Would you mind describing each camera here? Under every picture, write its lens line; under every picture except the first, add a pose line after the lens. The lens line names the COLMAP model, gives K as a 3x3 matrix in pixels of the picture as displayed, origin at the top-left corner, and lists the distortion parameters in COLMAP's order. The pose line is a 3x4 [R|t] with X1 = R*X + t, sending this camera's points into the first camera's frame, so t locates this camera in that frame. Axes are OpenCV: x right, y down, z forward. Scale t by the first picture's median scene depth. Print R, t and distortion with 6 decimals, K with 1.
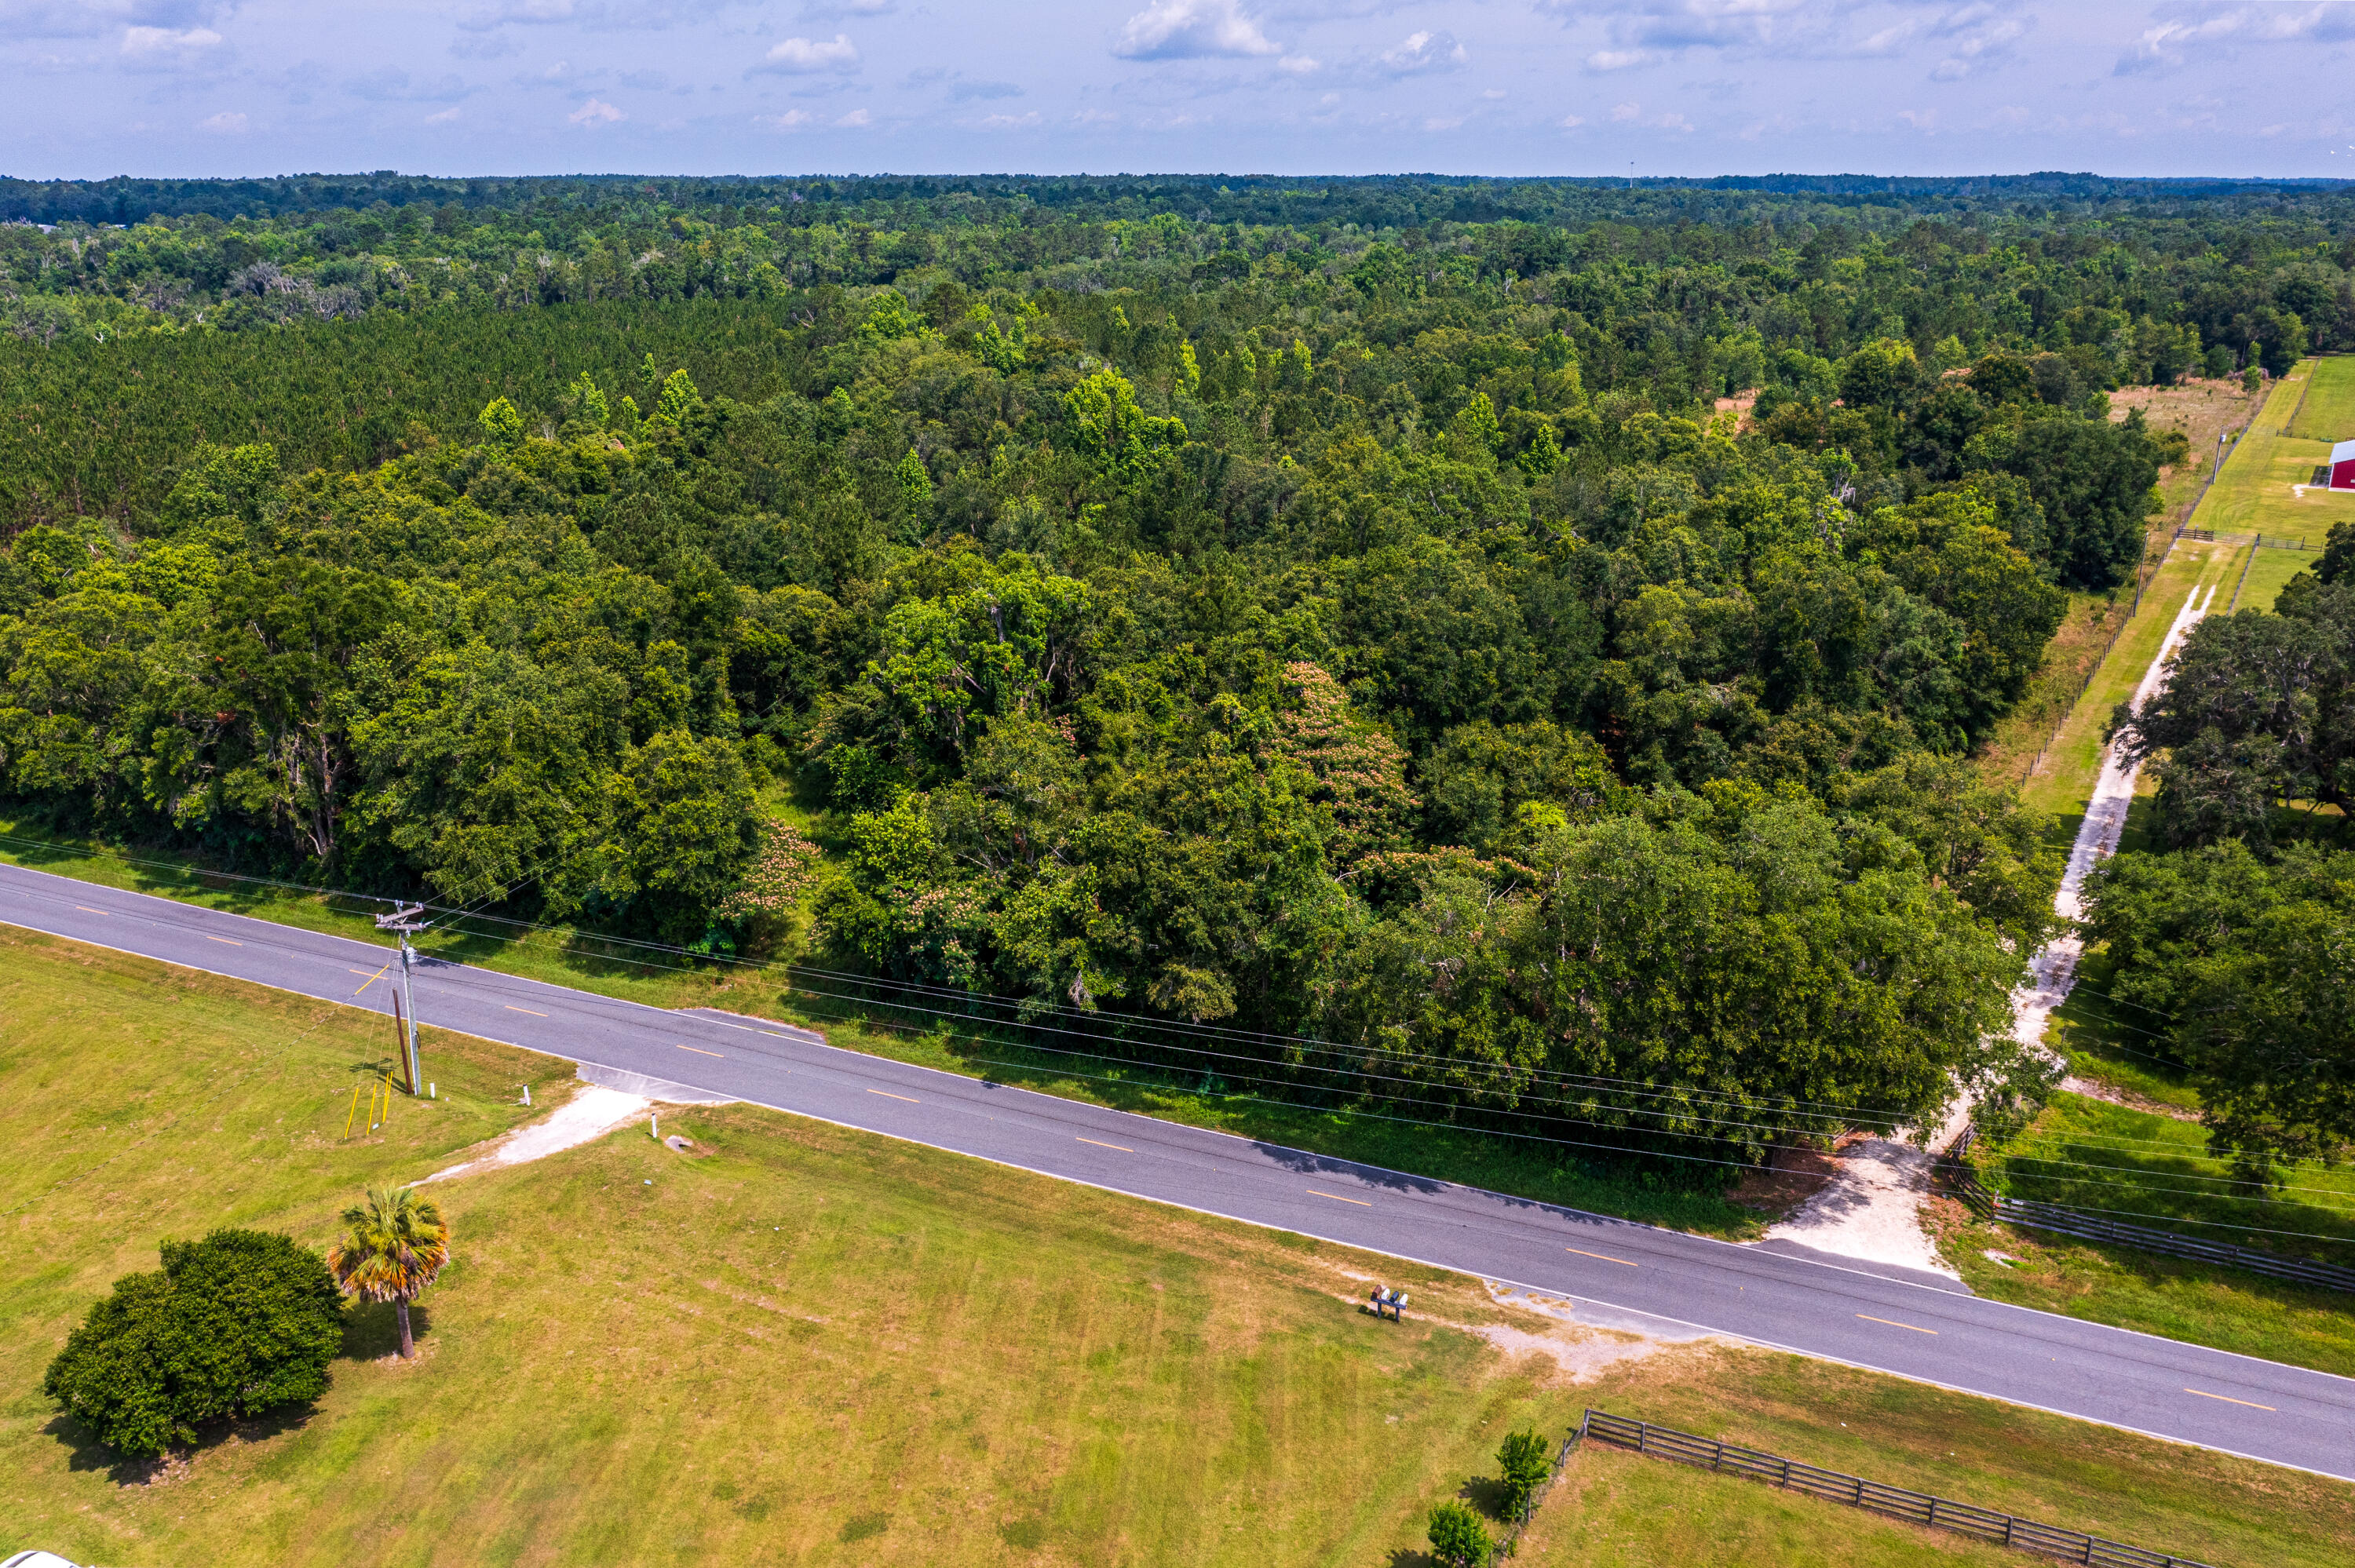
lens RADIAL K [[1891.4, 0, 1172.0], [0, 1891.4, 788.6], [0, 0, 1]] dist [-0.011722, -0.001450]
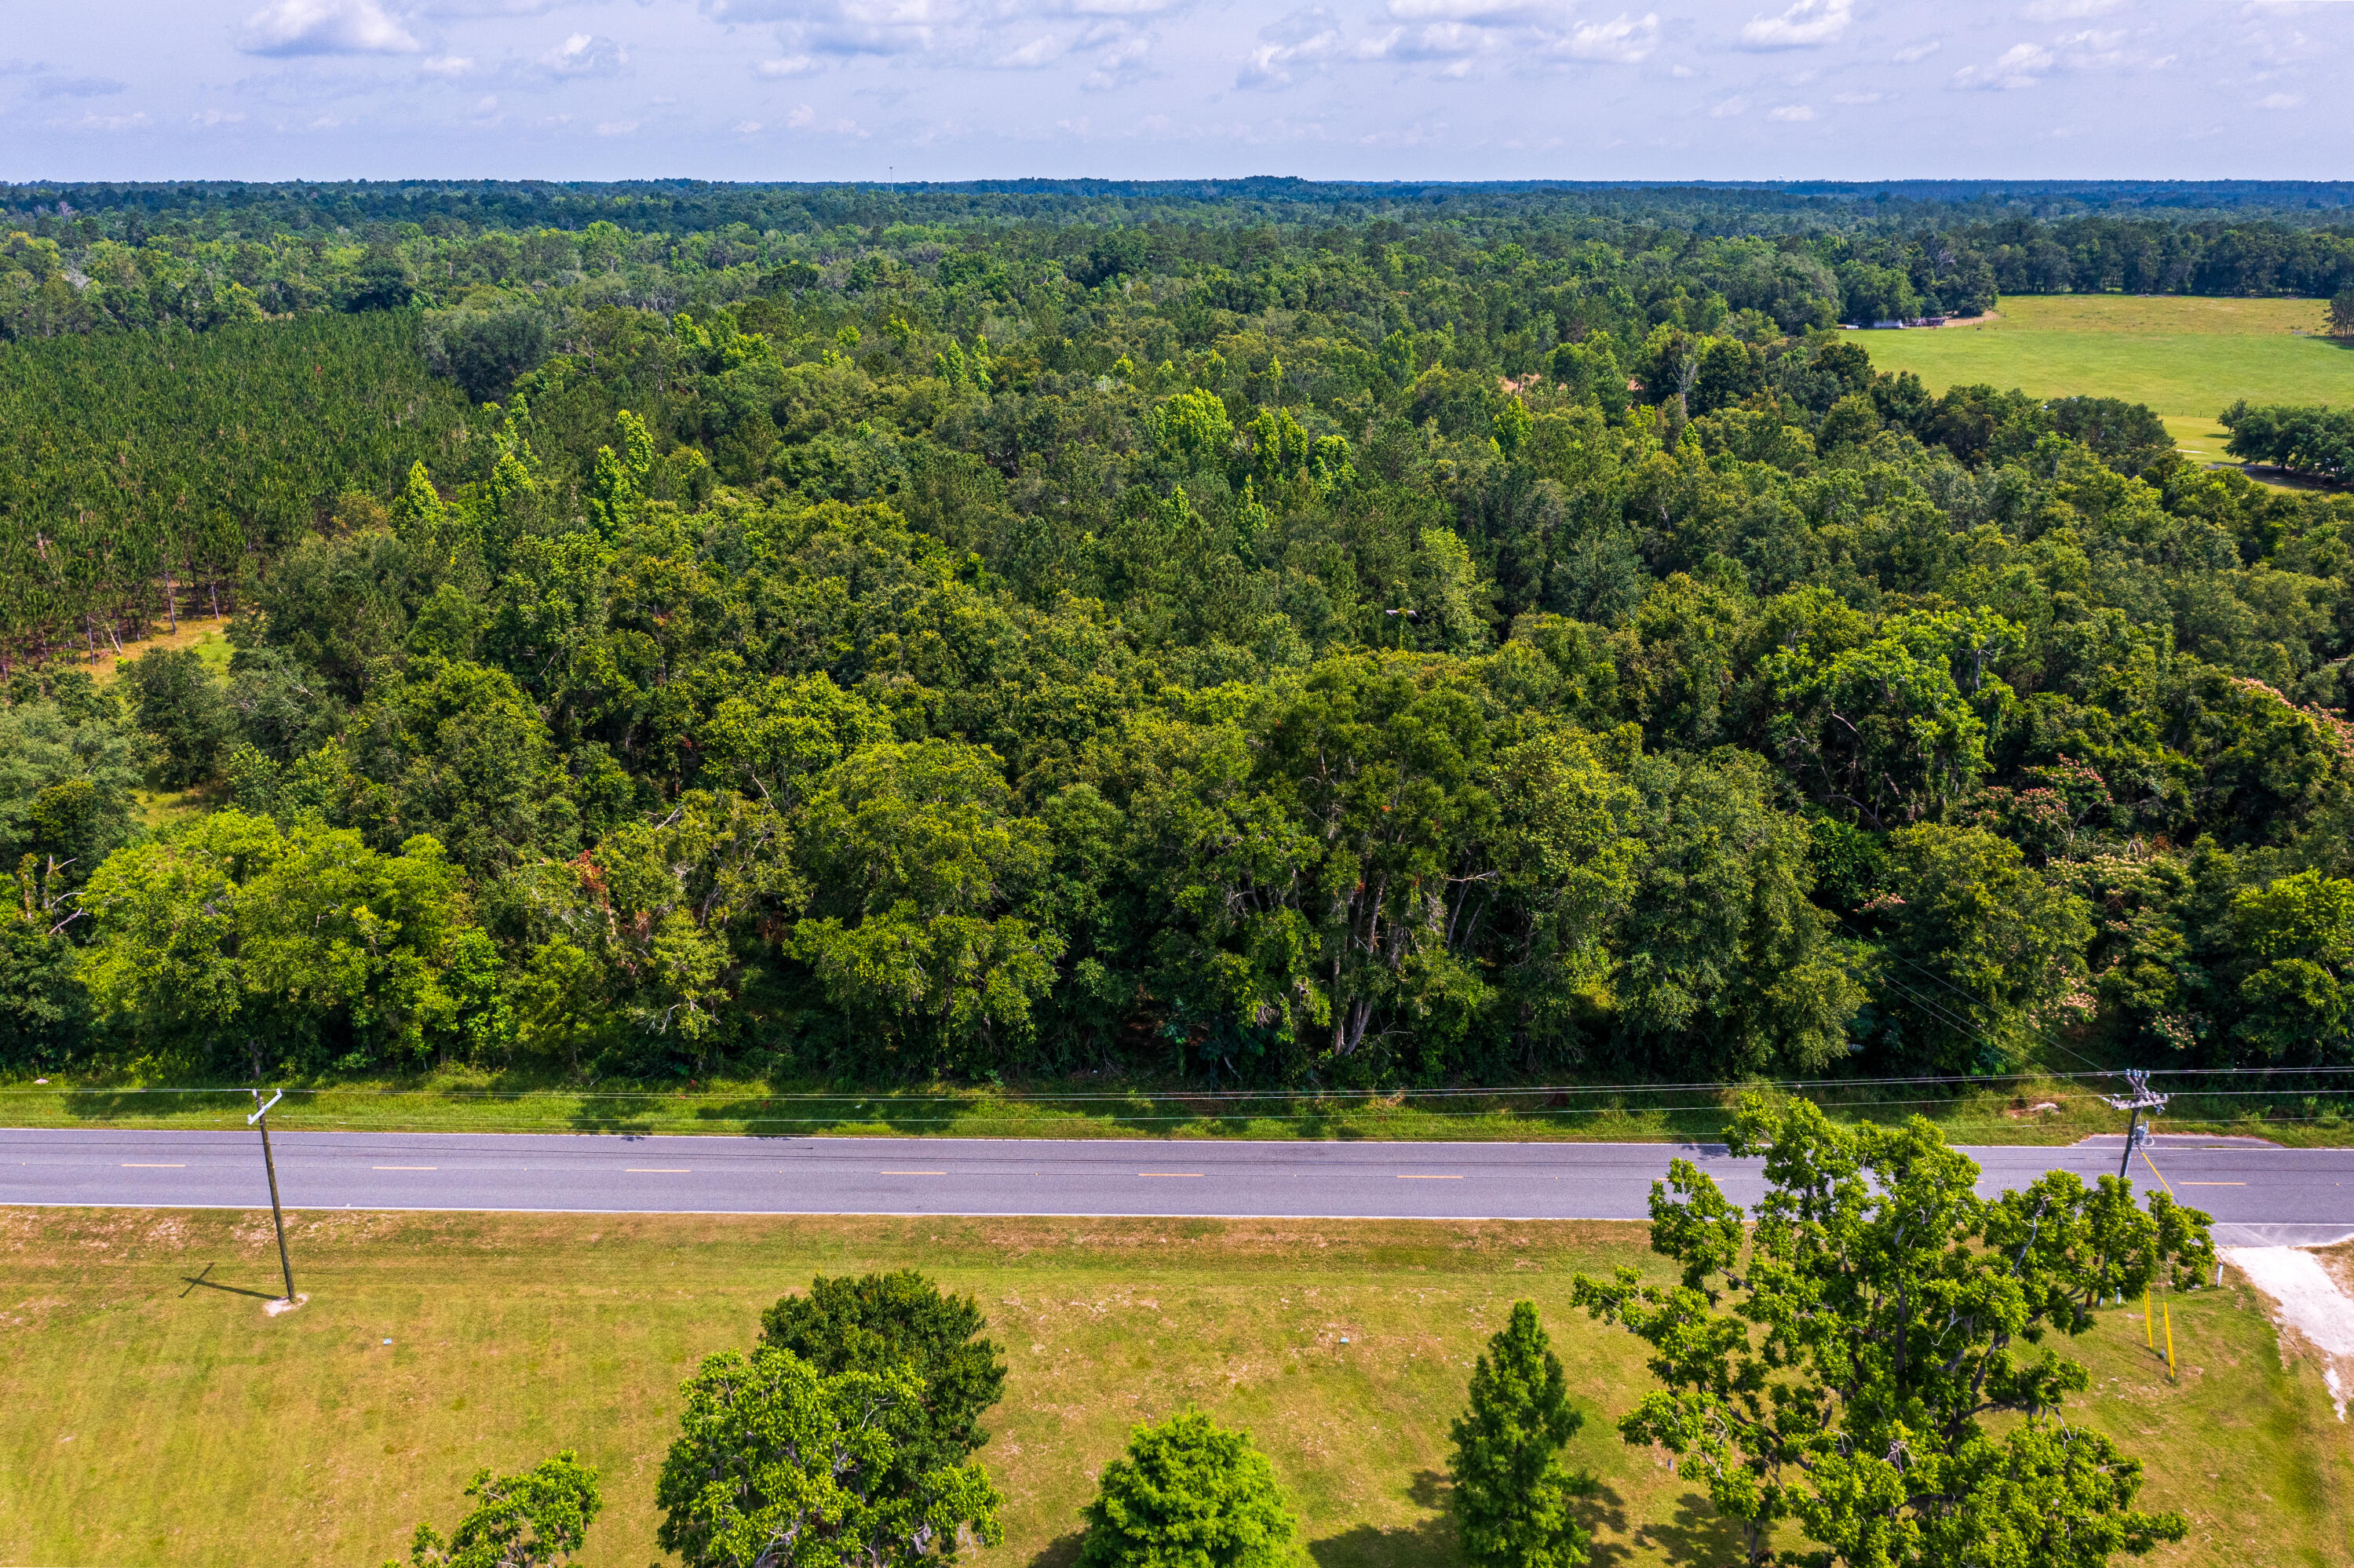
lens RADIAL K [[1890.7, 0, 1175.1], [0, 1890.7, 775.7], [0, 0, 1]] dist [-0.011722, -0.001450]
pose [[0.915624, -0.120598, 0.383521, -0.942611], [0.123957, 0.992158, 0.016045, -0.113447], [-0.382449, 0.032849, 0.923393, 0.358563]]
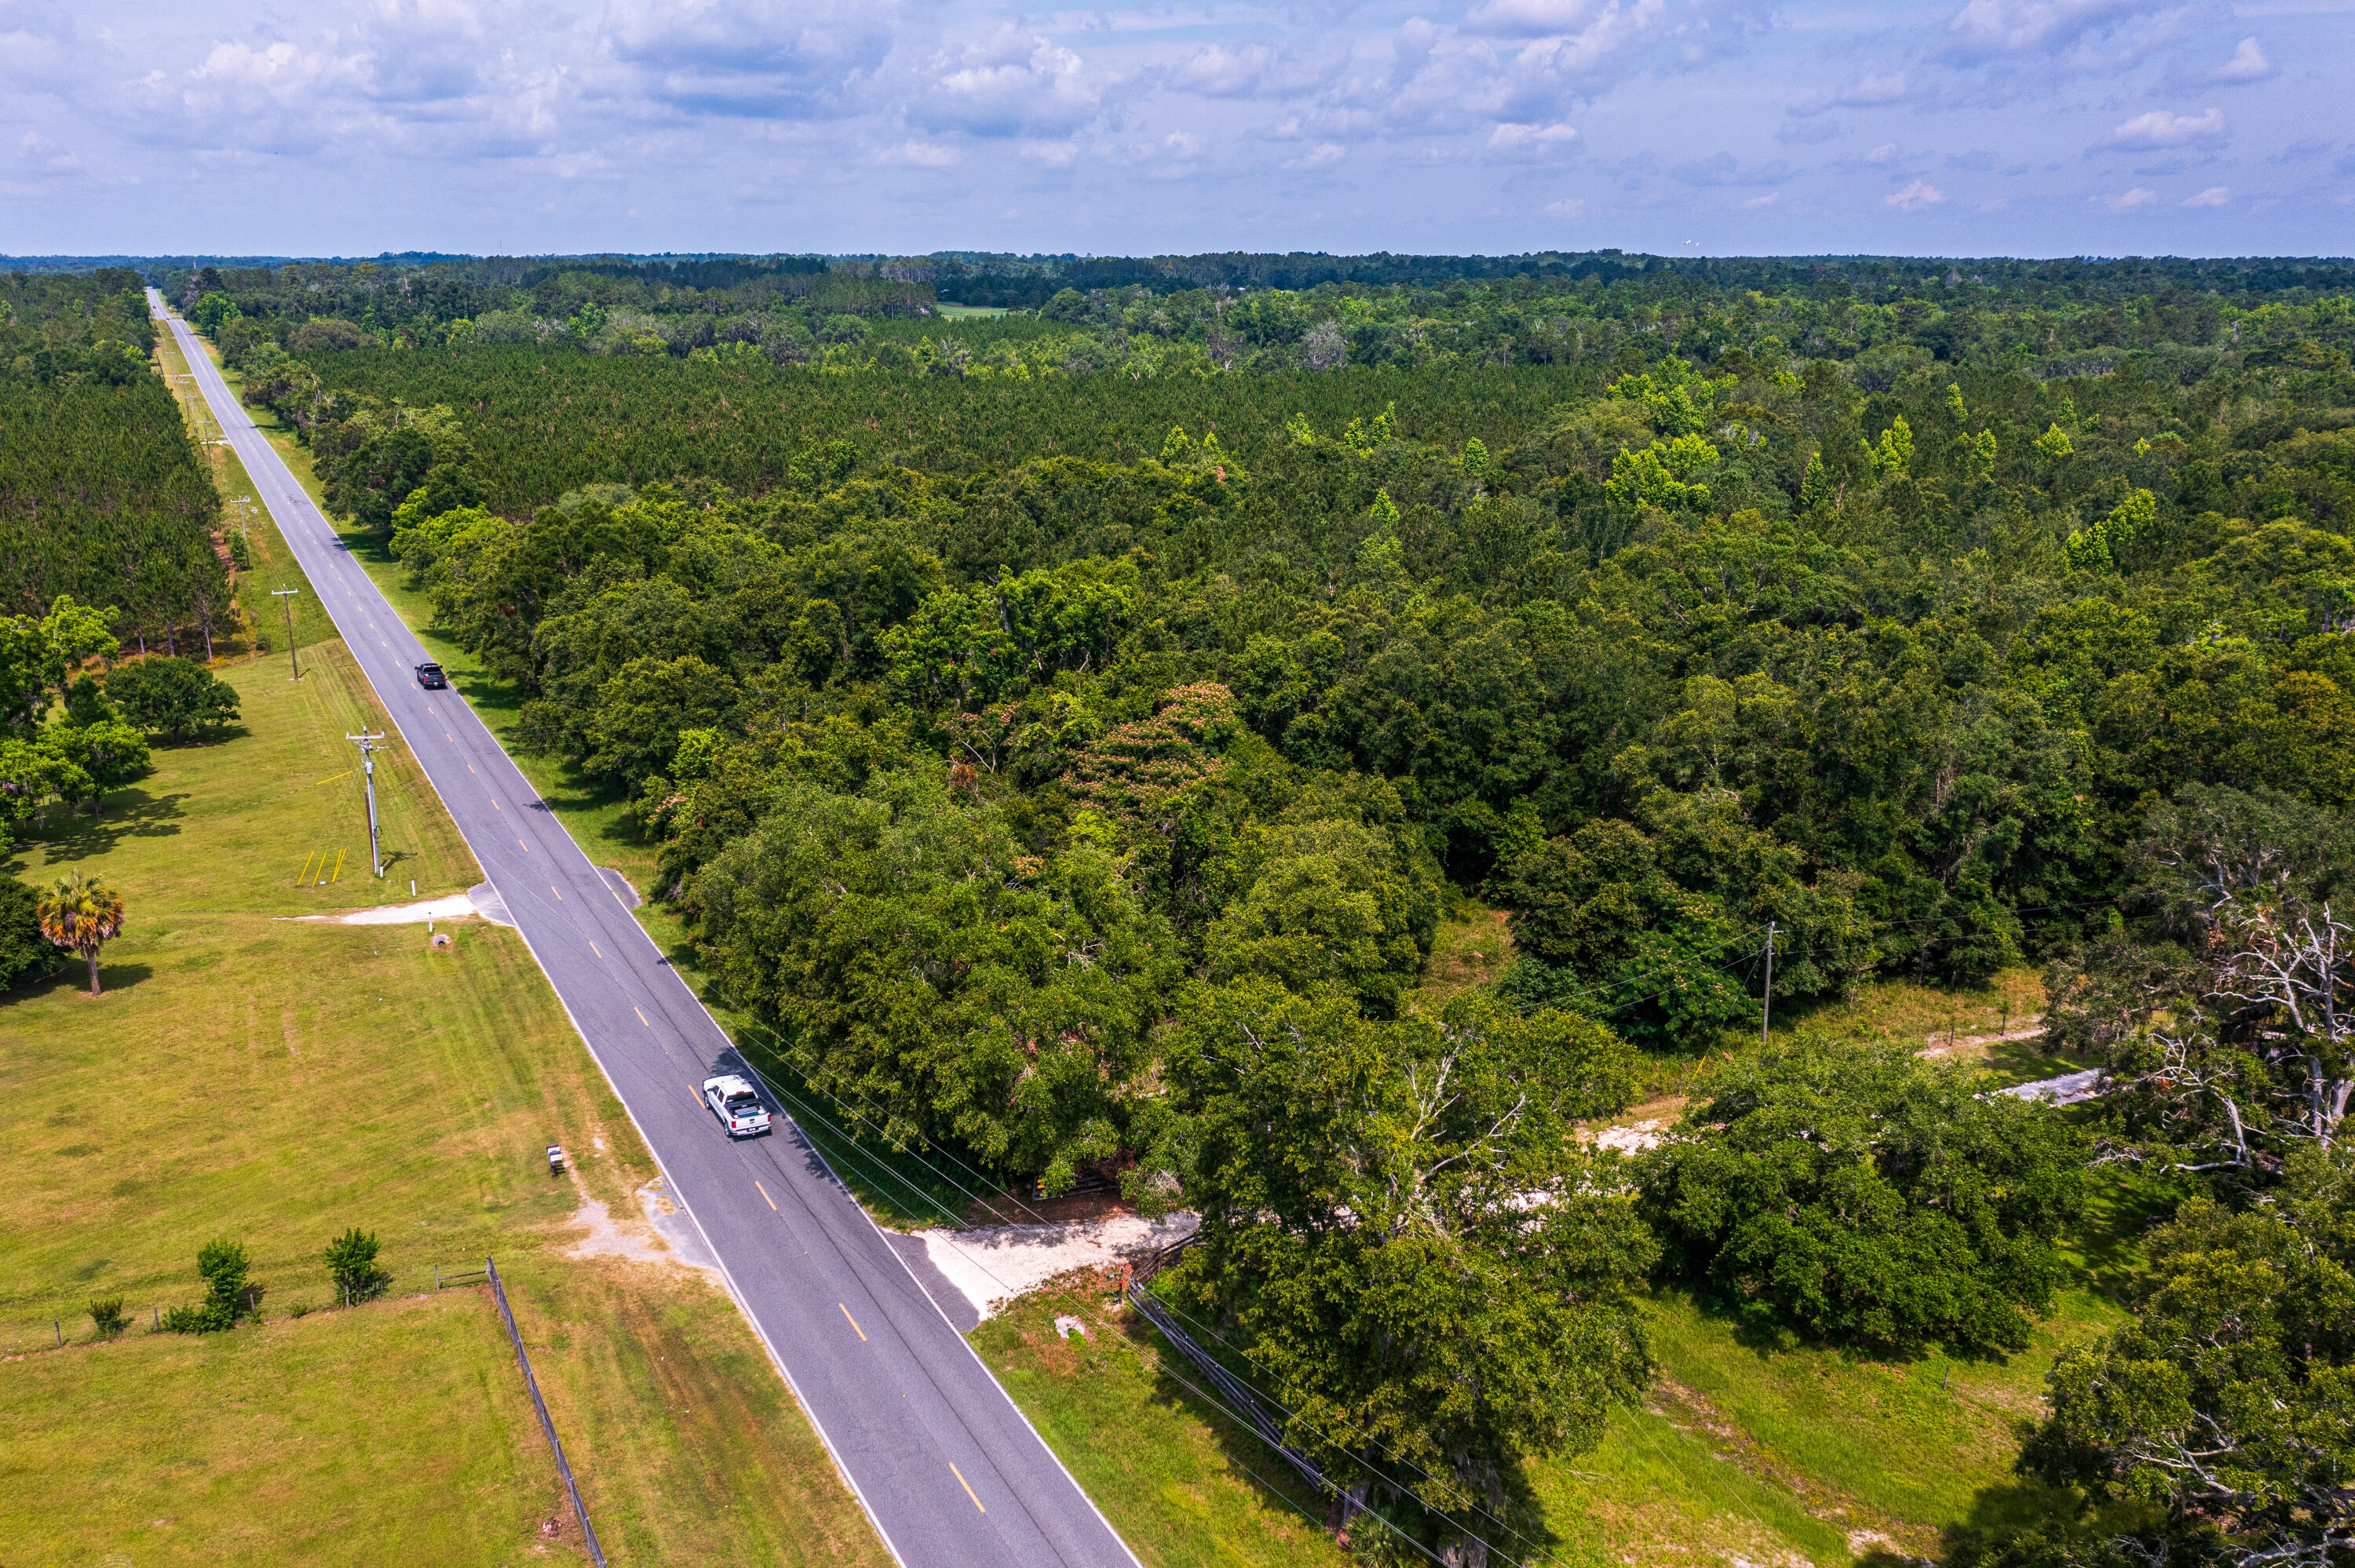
lens RADIAL K [[1891.4, 0, 1157.2], [0, 1891.4, 797.5], [0, 0, 1]] dist [-0.011722, -0.001450]
pose [[0.796448, 0.167874, -0.580938, 0.750864], [-0.188416, 0.981761, 0.025387, -0.029774], [0.574604, 0.089239, 0.813552, 0.187373]]
